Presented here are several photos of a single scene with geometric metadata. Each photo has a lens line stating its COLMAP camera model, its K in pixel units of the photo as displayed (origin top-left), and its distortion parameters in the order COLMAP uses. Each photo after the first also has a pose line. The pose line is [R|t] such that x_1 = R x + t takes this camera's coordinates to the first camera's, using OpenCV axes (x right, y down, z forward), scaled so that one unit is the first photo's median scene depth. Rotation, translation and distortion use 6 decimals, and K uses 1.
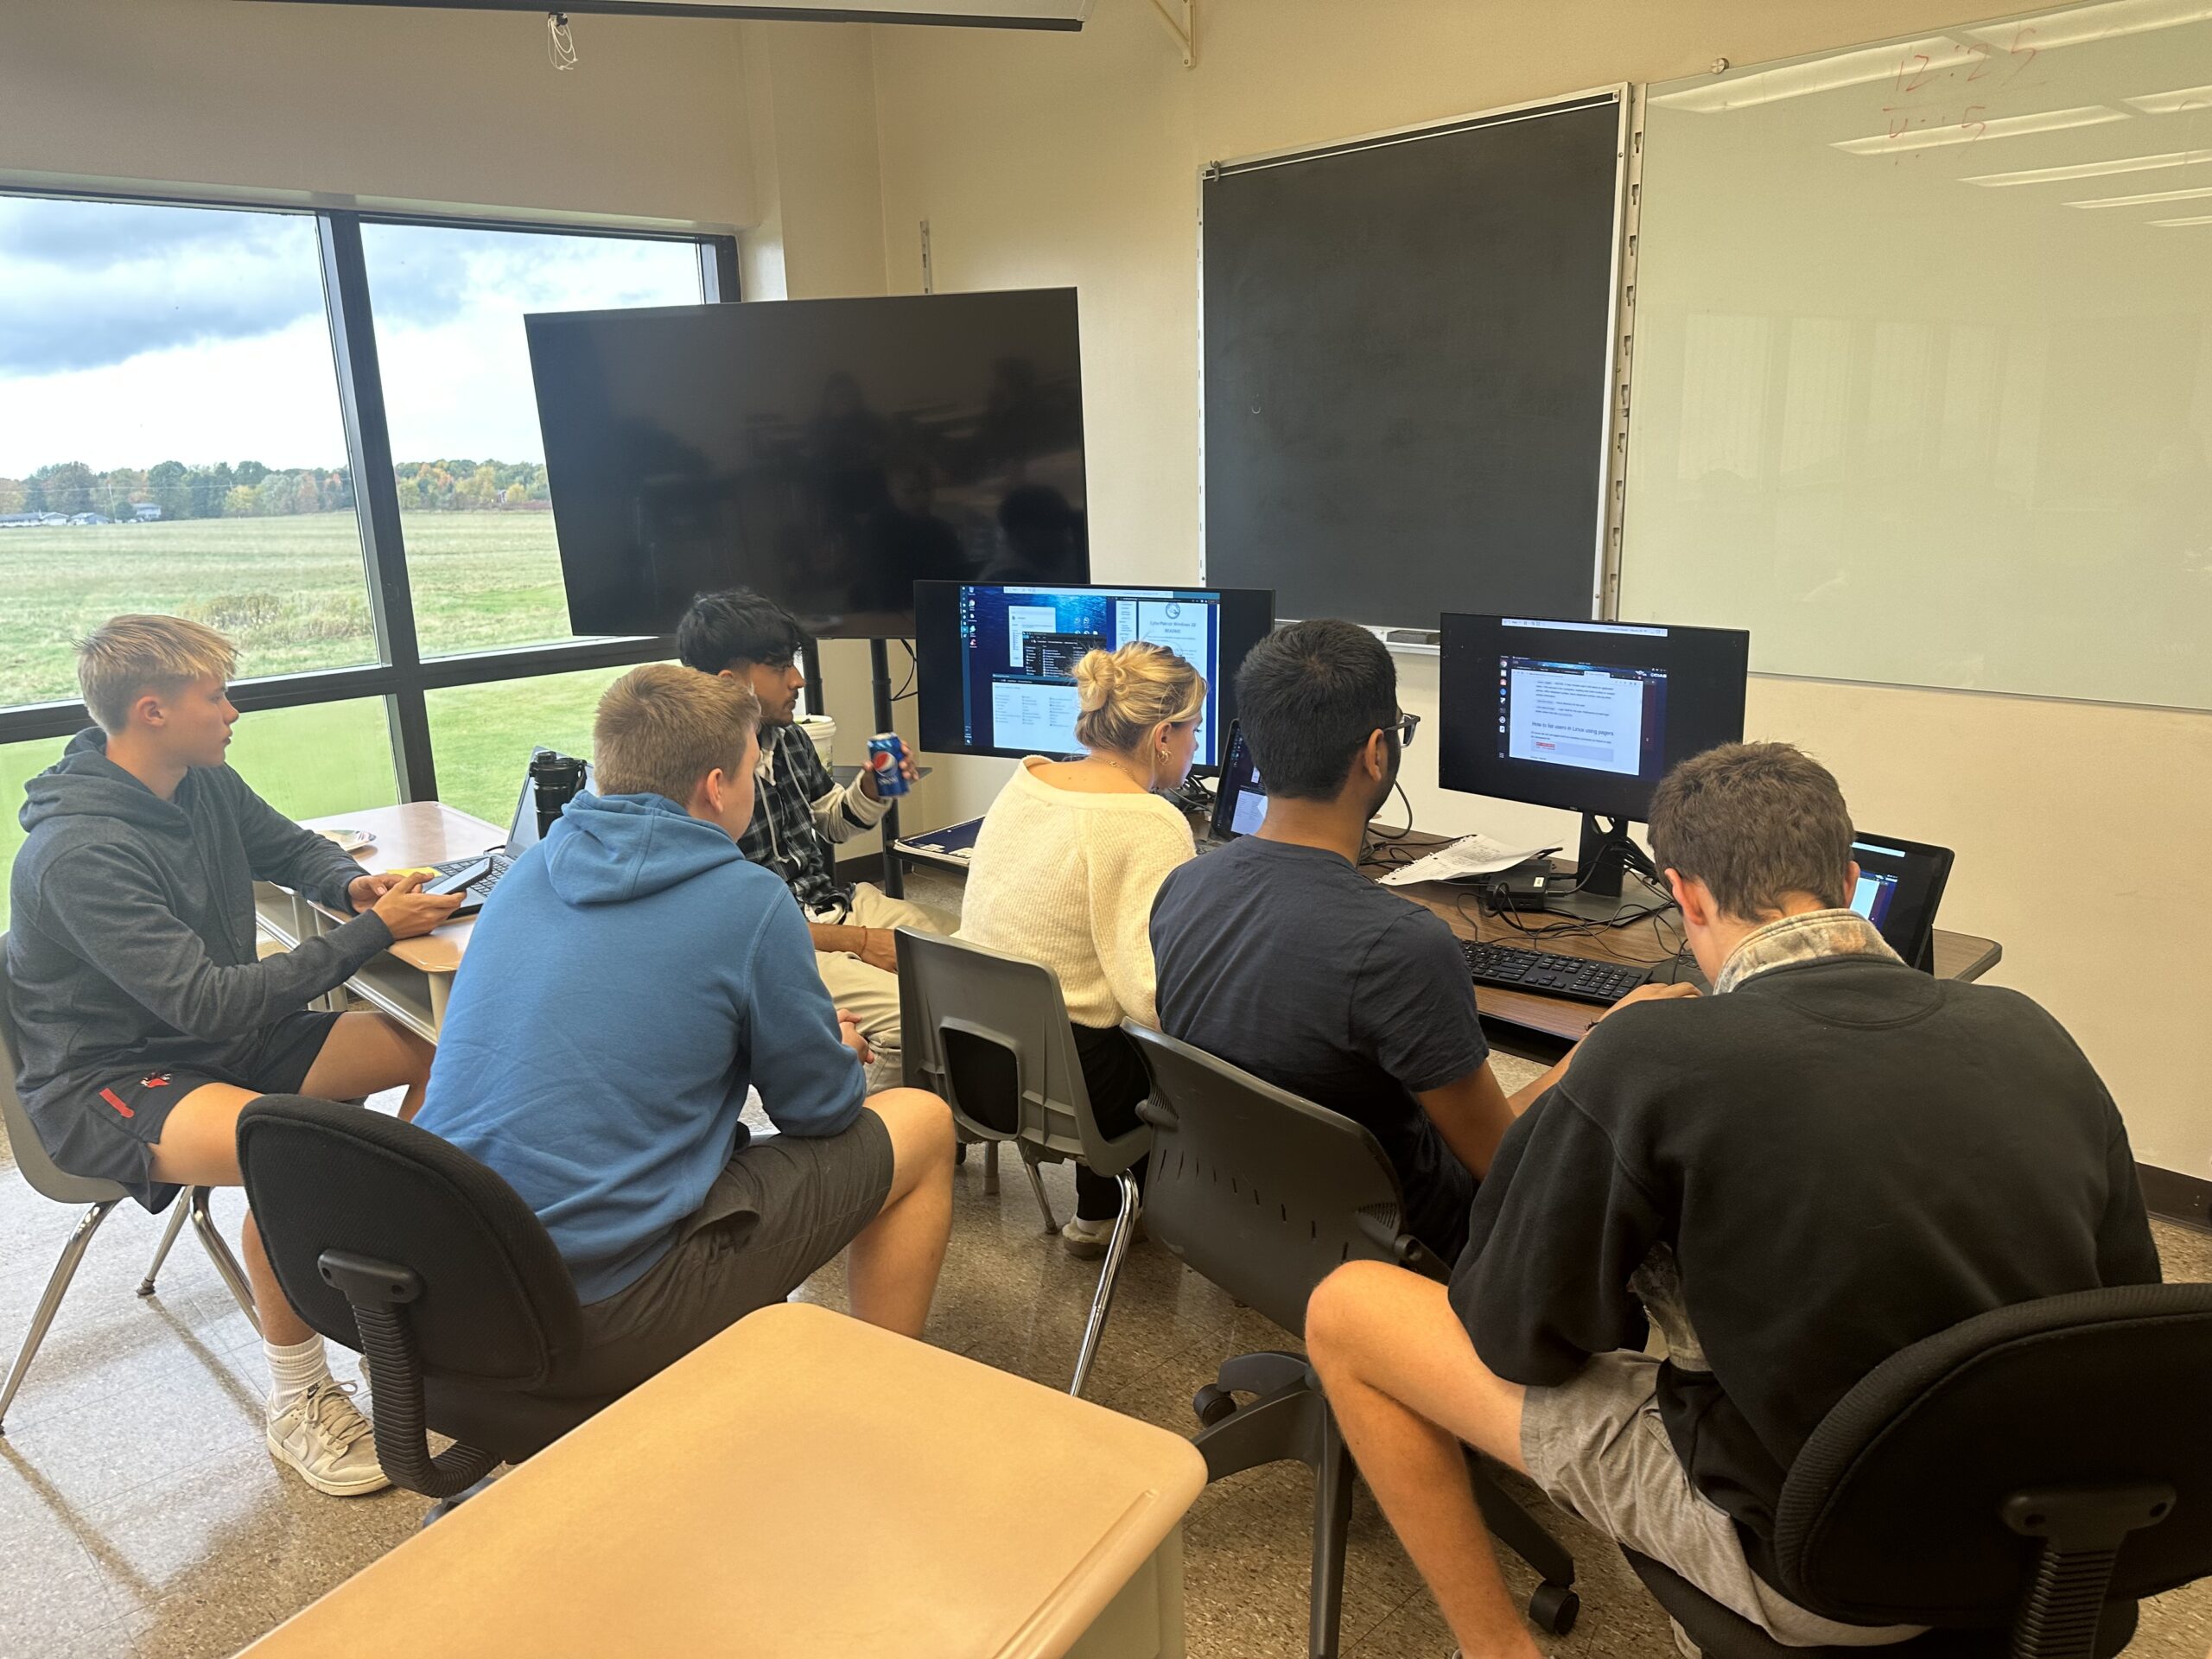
lens RADIAL K [[1595.0, 0, 1054.5], [0, 1595.0, 841.6], [0, 0, 1]] dist [0.067177, -0.096502]
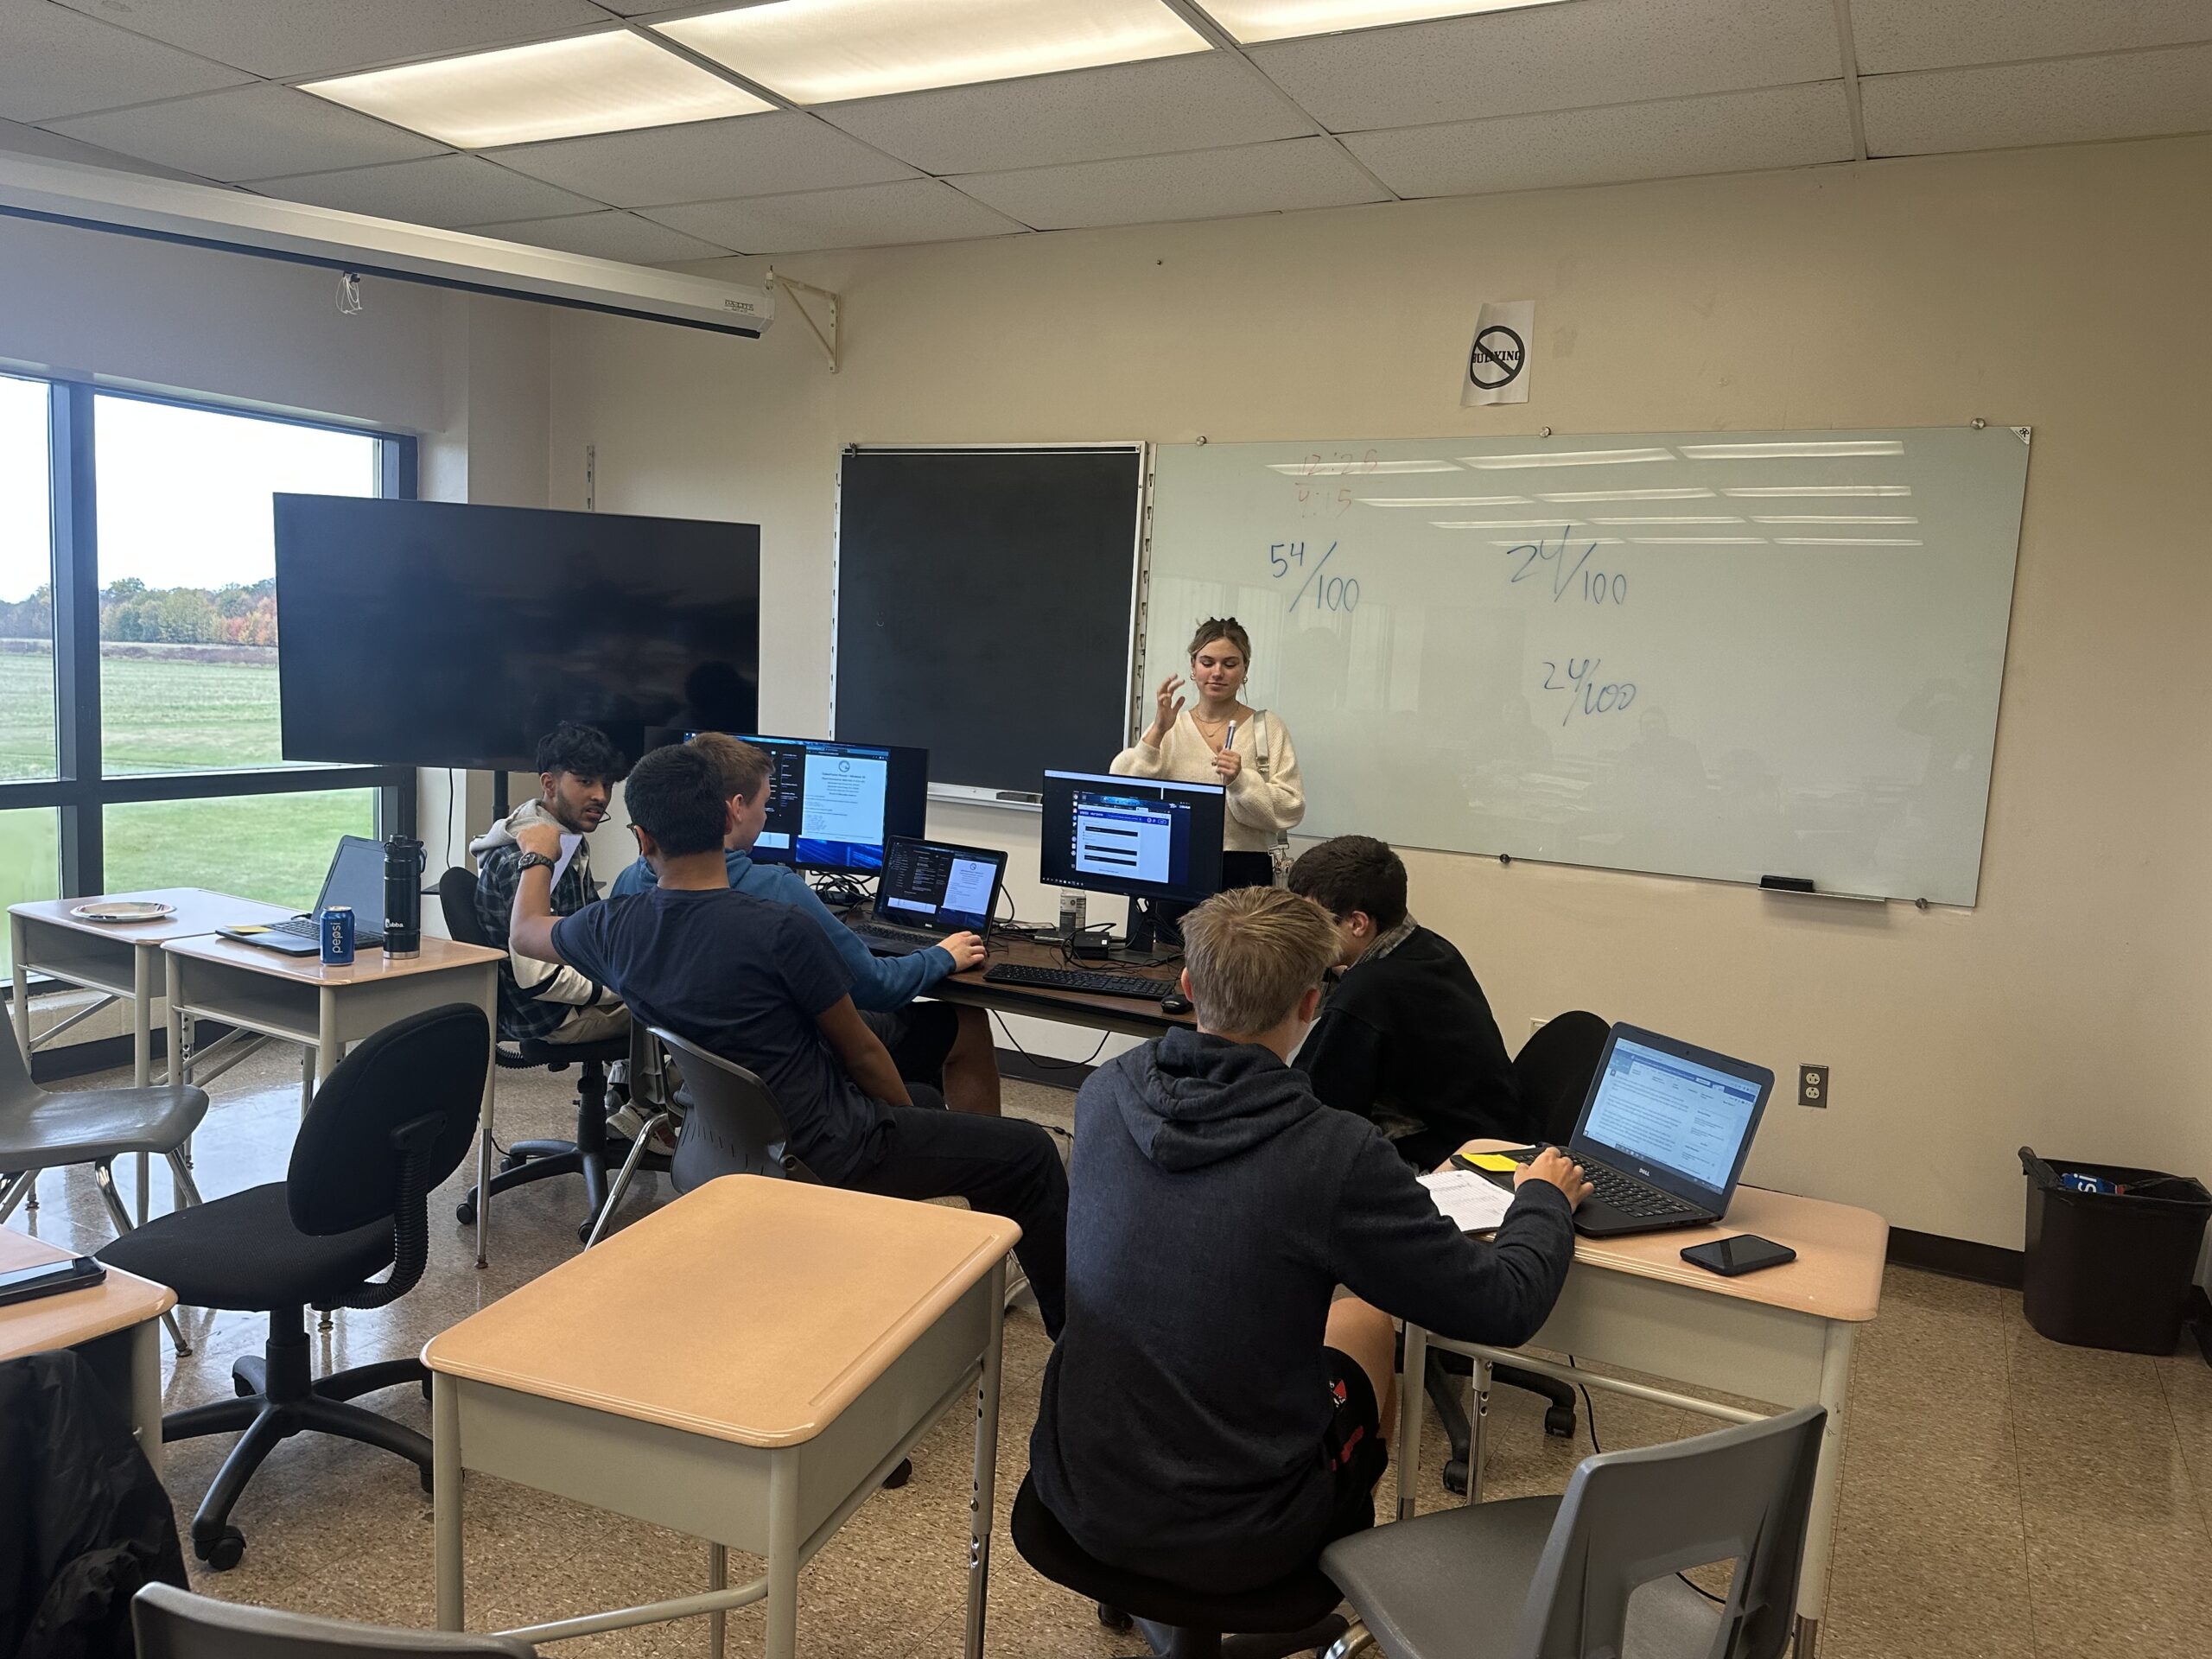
lens RADIAL K [[1574.7, 0, 1106.0], [0, 1574.7, 829.5], [0, 0, 1]] dist [0.104513, -0.151865]
pose [[0.940665, 0.045327, 0.336297, -0.143158], [-0.001090, 0.991437, -0.130581, 0.077263], [-0.339336, 0.122467, 0.932659, -0.292444]]
